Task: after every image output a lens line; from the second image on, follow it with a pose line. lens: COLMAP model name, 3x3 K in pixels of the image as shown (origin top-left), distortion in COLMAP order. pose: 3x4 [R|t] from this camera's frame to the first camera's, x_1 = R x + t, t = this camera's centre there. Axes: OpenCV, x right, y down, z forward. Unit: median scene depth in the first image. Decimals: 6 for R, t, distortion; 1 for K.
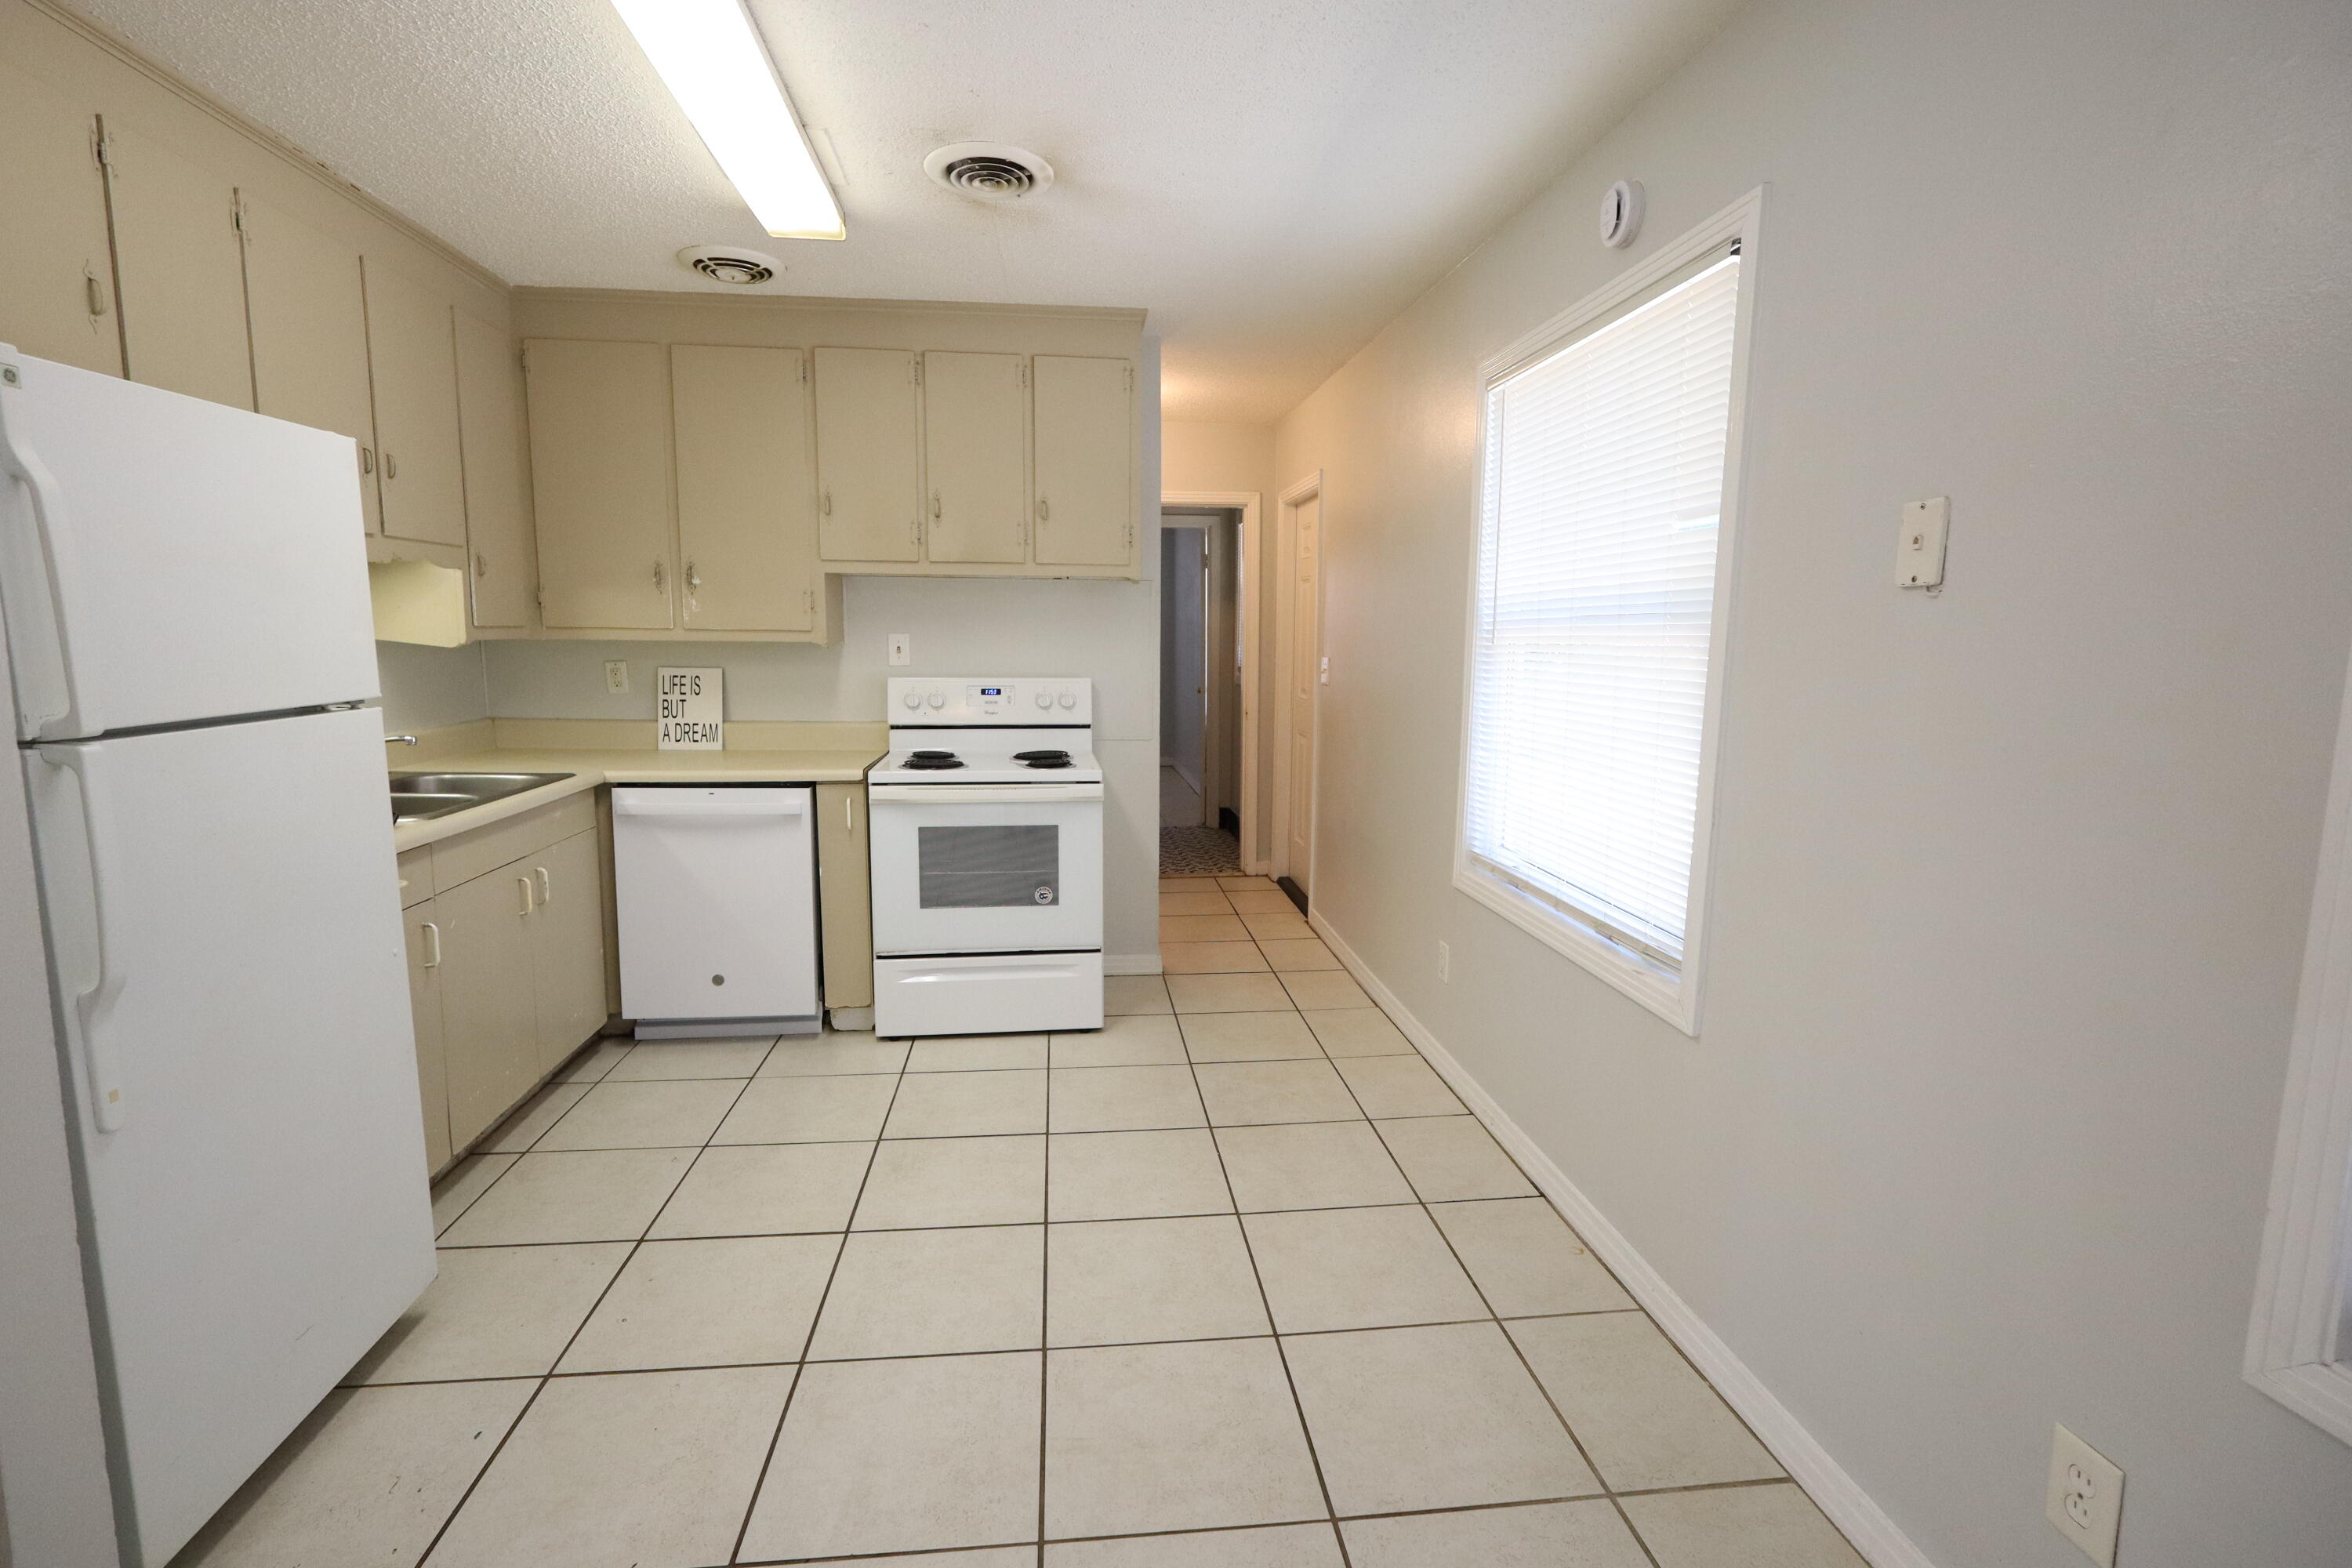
lens RADIAL K [[1084.3, 0, 1174.3], [0, 1084.3, 781.1], [0, 0, 1]] dist [-0.006096, 0.001879]
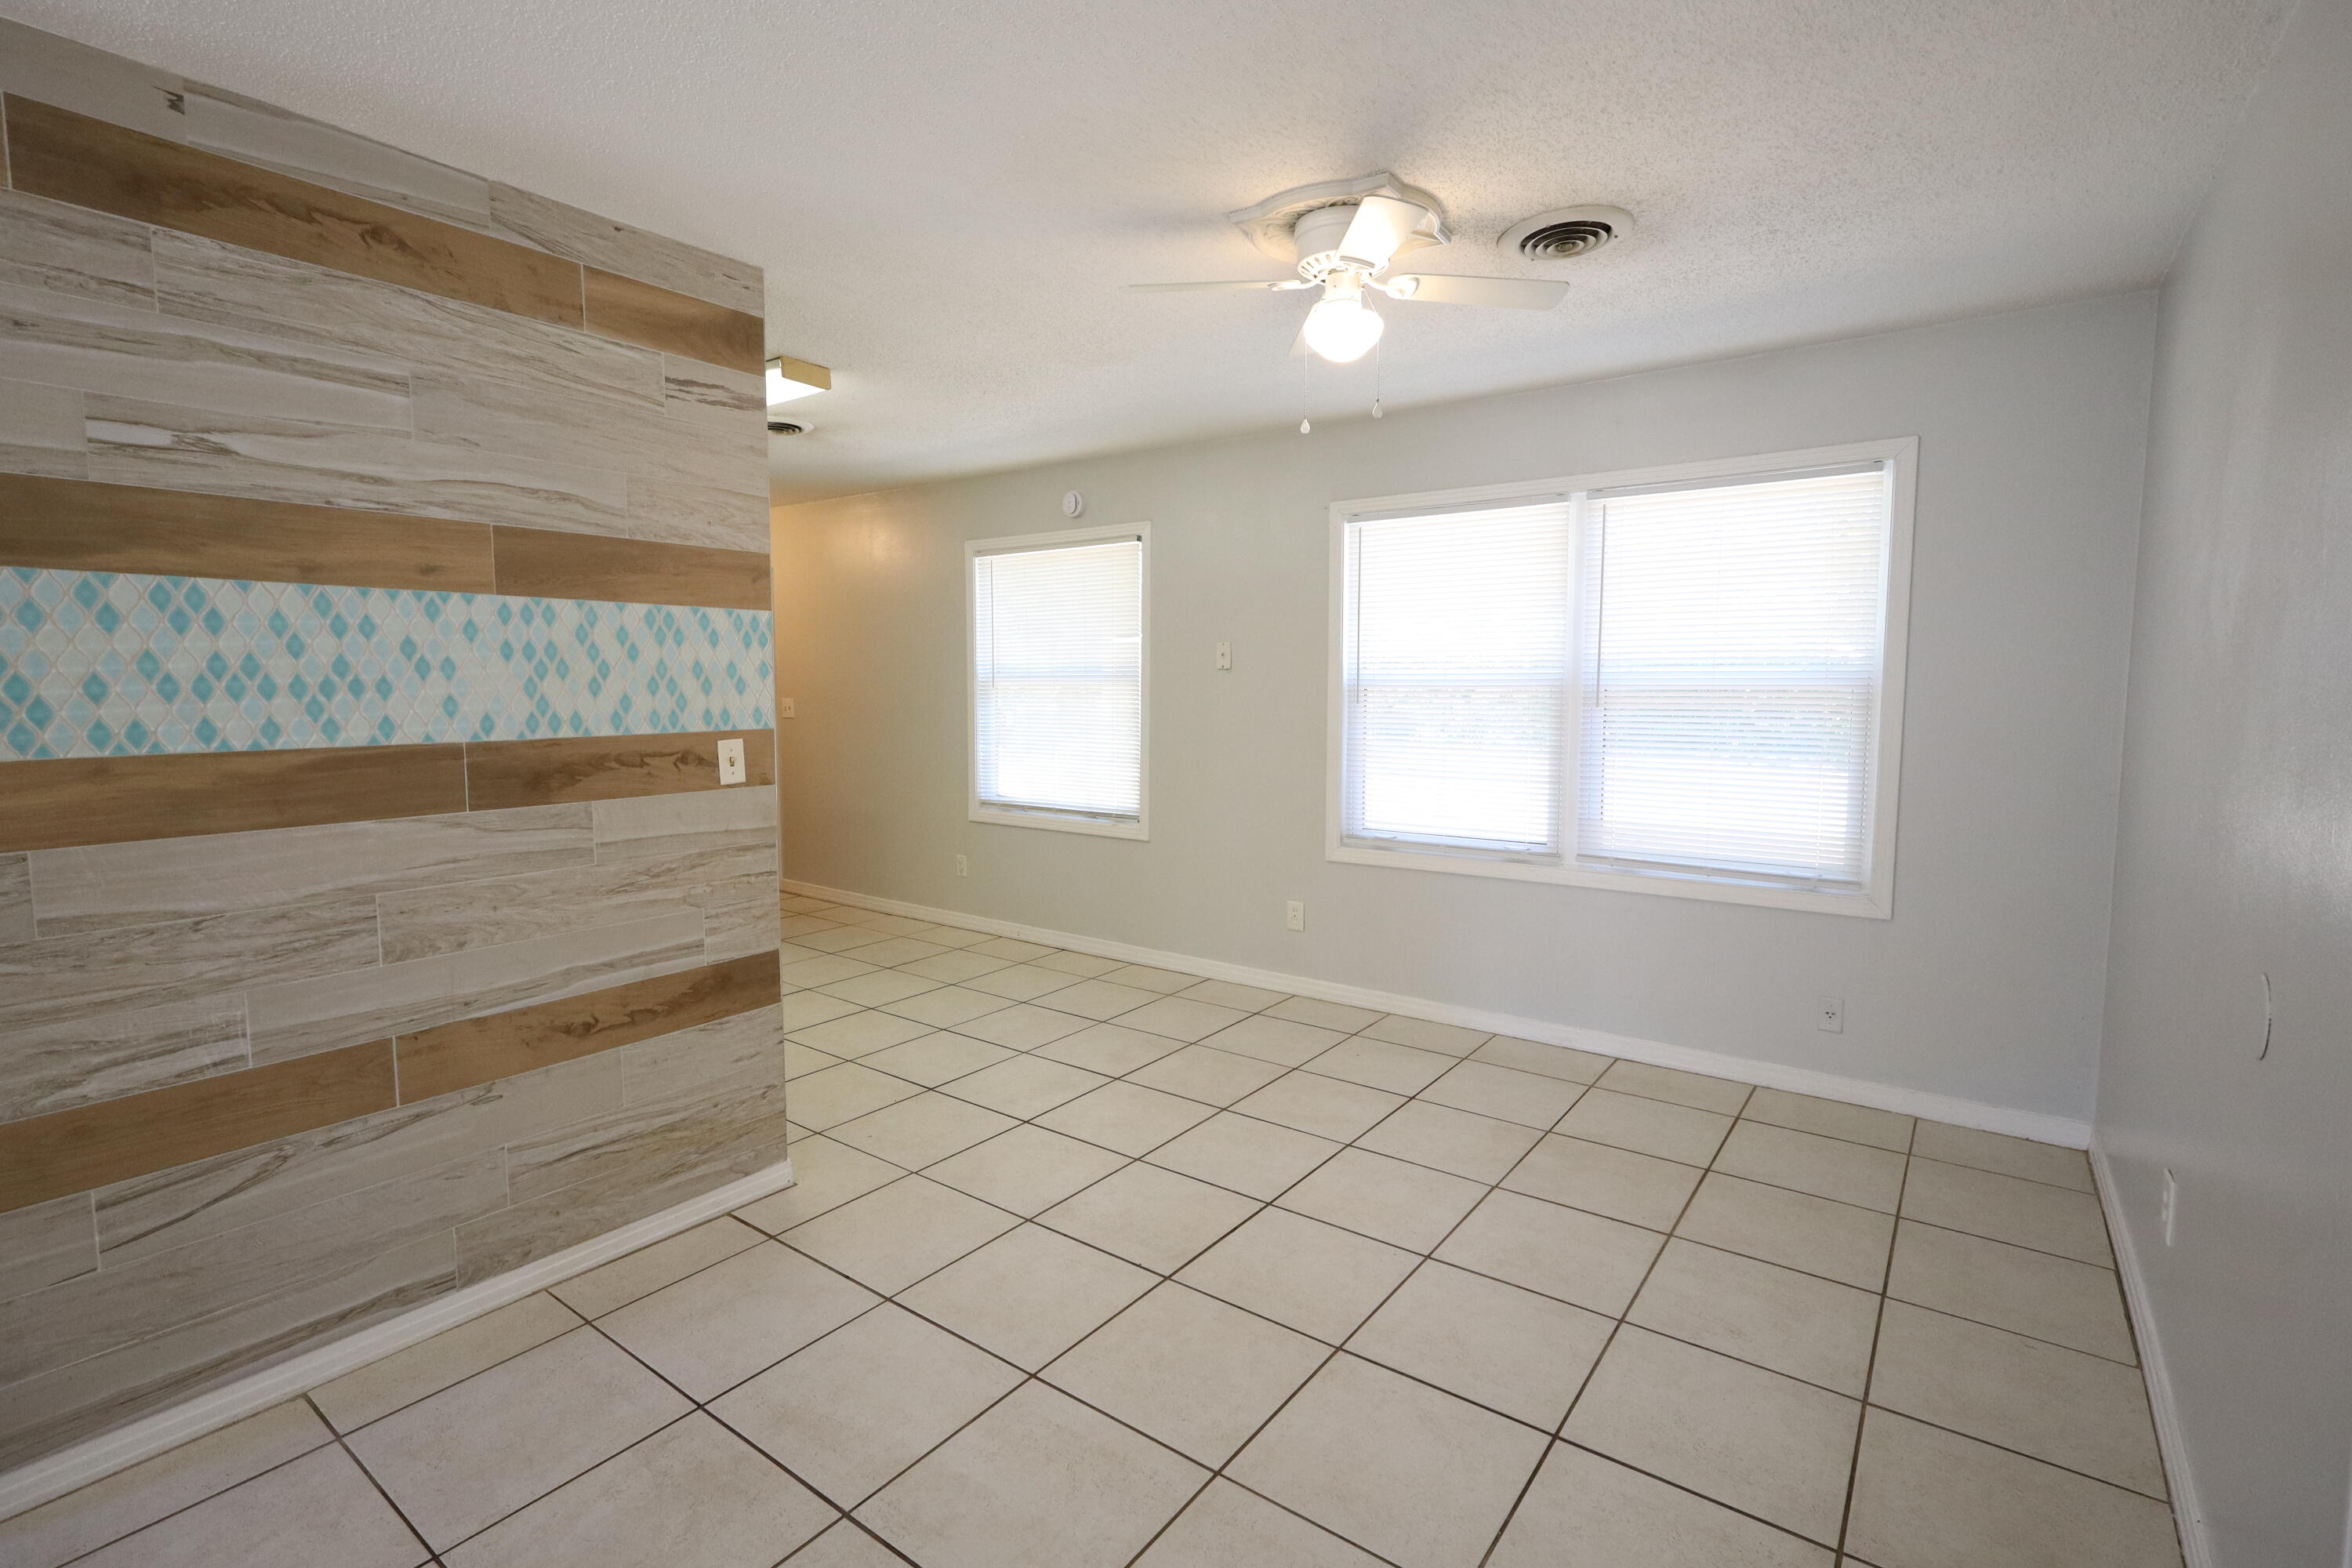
lens RADIAL K [[1084.3, 0, 1184.1], [0, 1084.3, 789.5], [0, 0, 1]] dist [-0.006096, 0.001879]
pose [[0.676265, -0.089728, 0.731173, -0.753302], [0.106704, 0.994018, 0.023292, 0.040359], [-0.728889, 0.062268, 0.681794, -0.458479]]
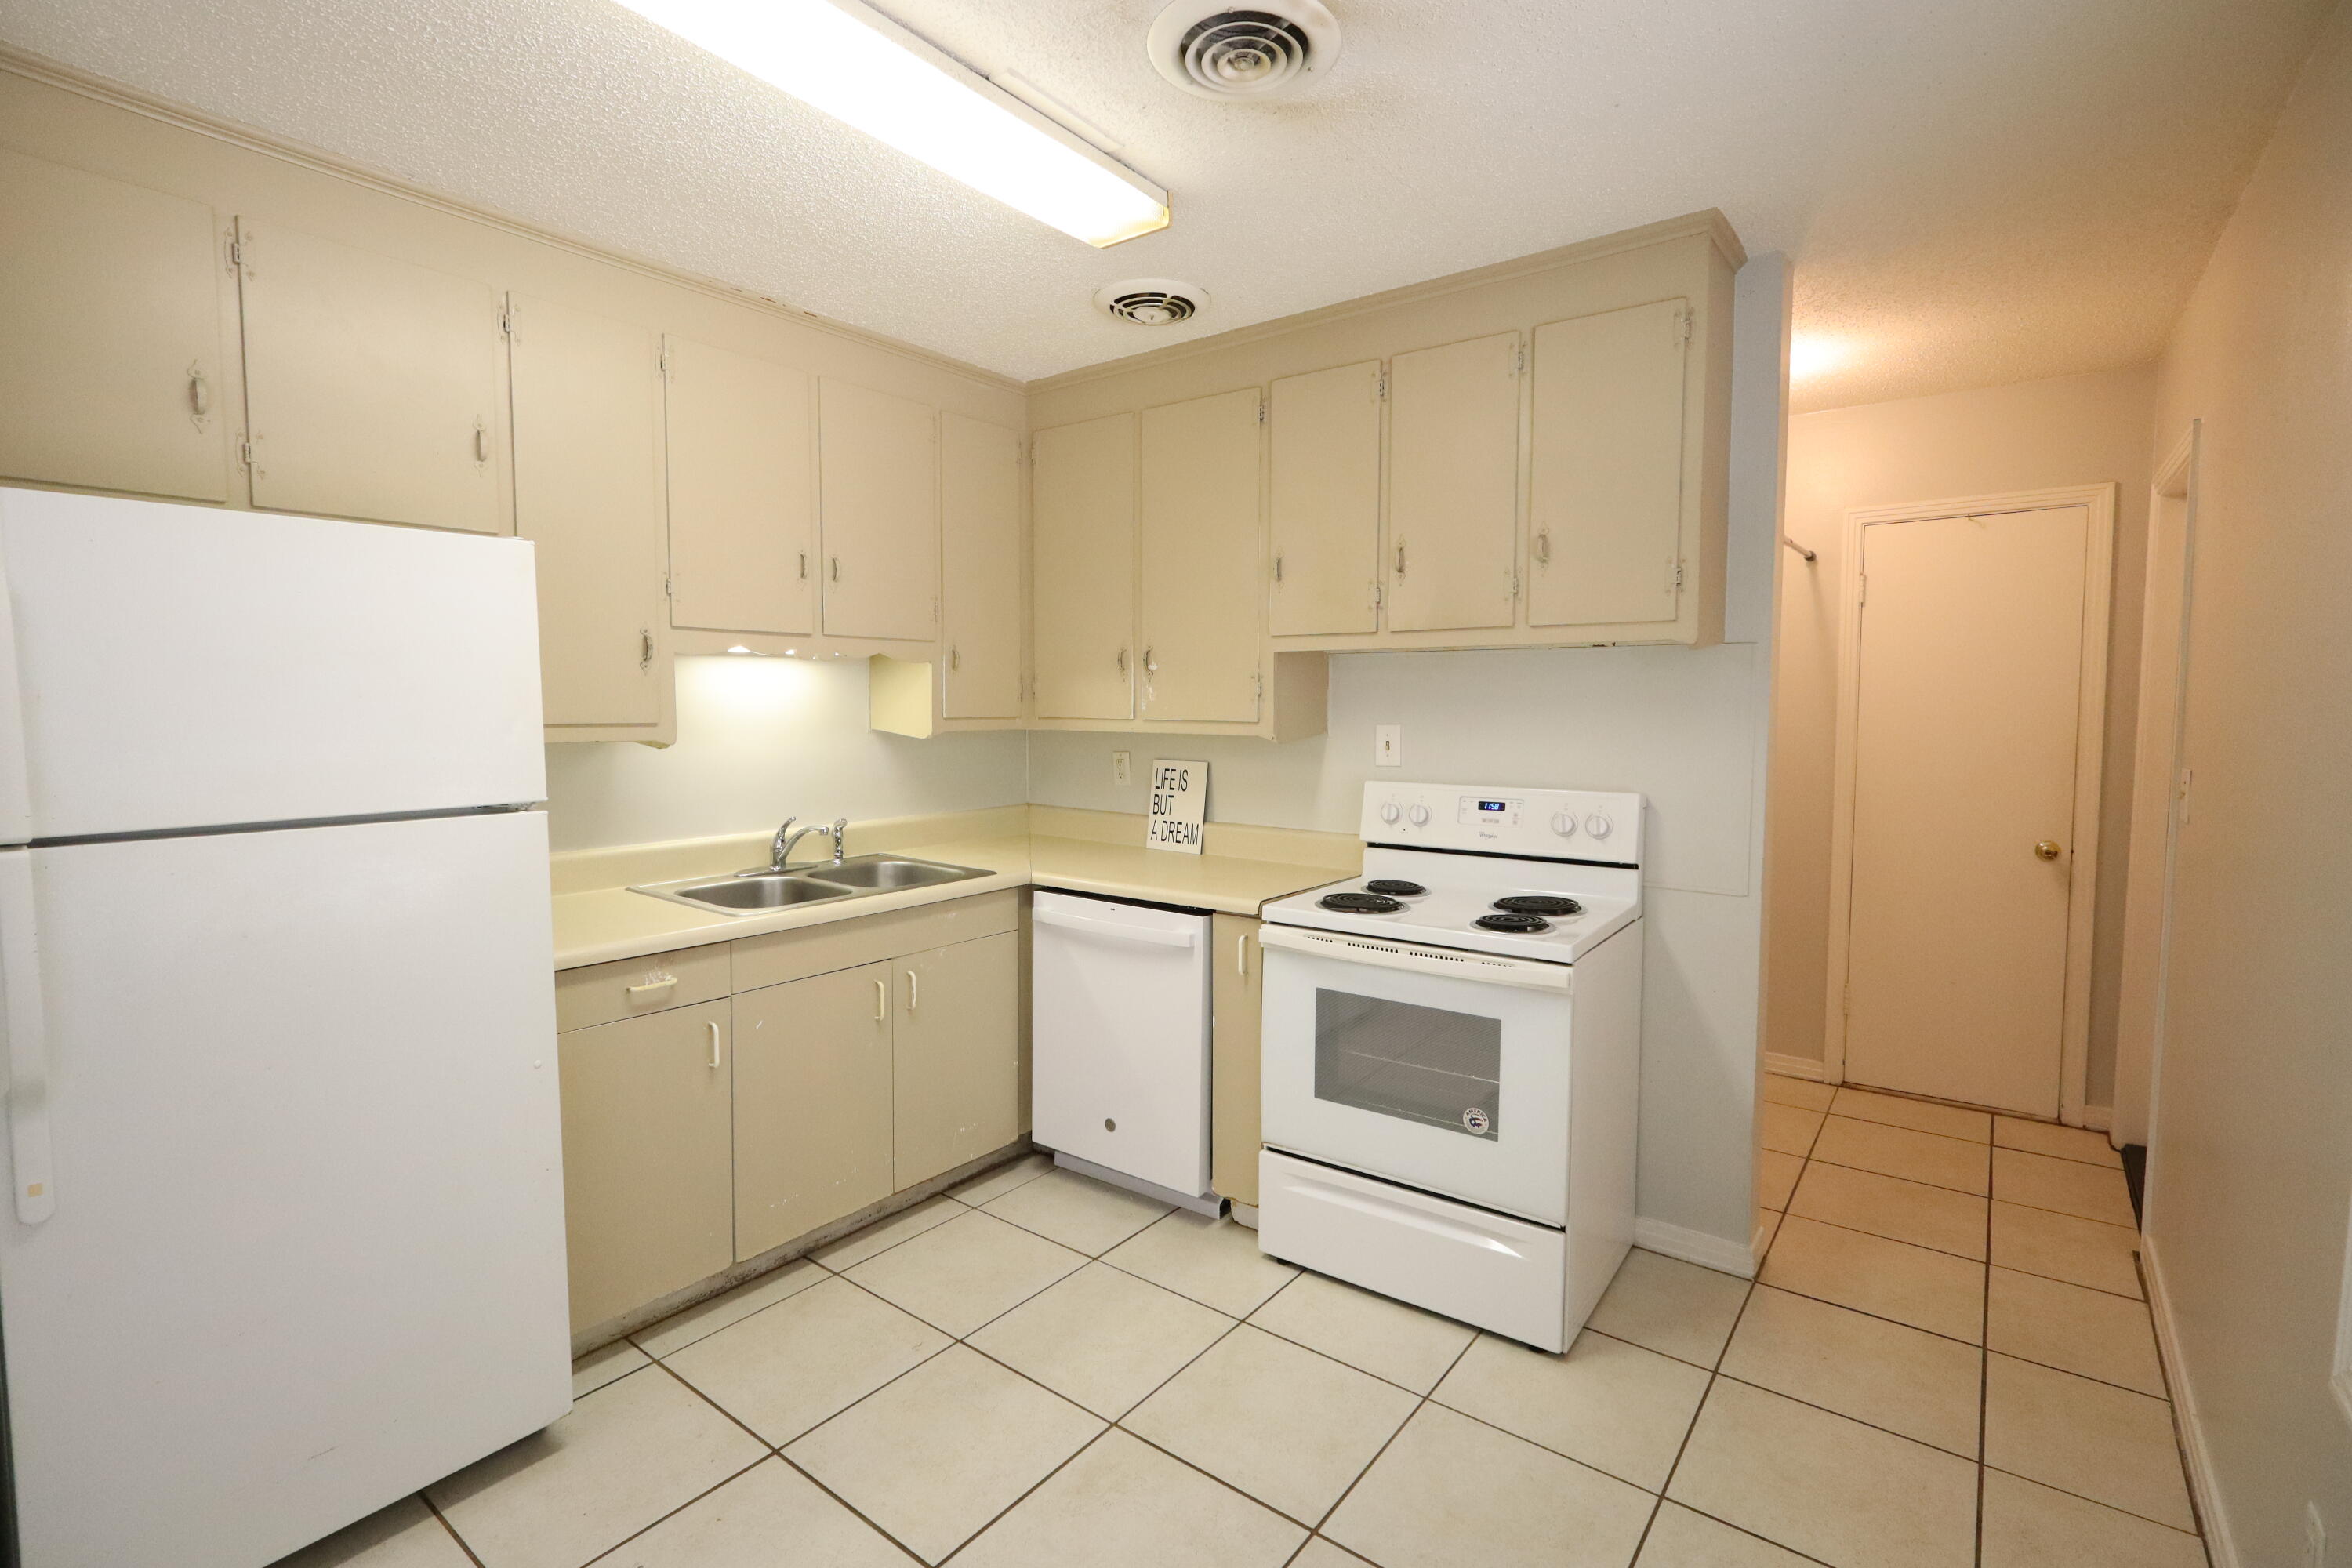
lens RADIAL K [[1084.3, 0, 1178.0], [0, 1084.3, 780.5], [0, 0, 1]] dist [-0.006096, 0.001879]
pose [[0.724948, 0.042036, -0.687520, 0.197212], [-0.090191, 0.995336, -0.034244, -0.063656], [0.682874, 0.086834, 0.725357, 0.381108]]
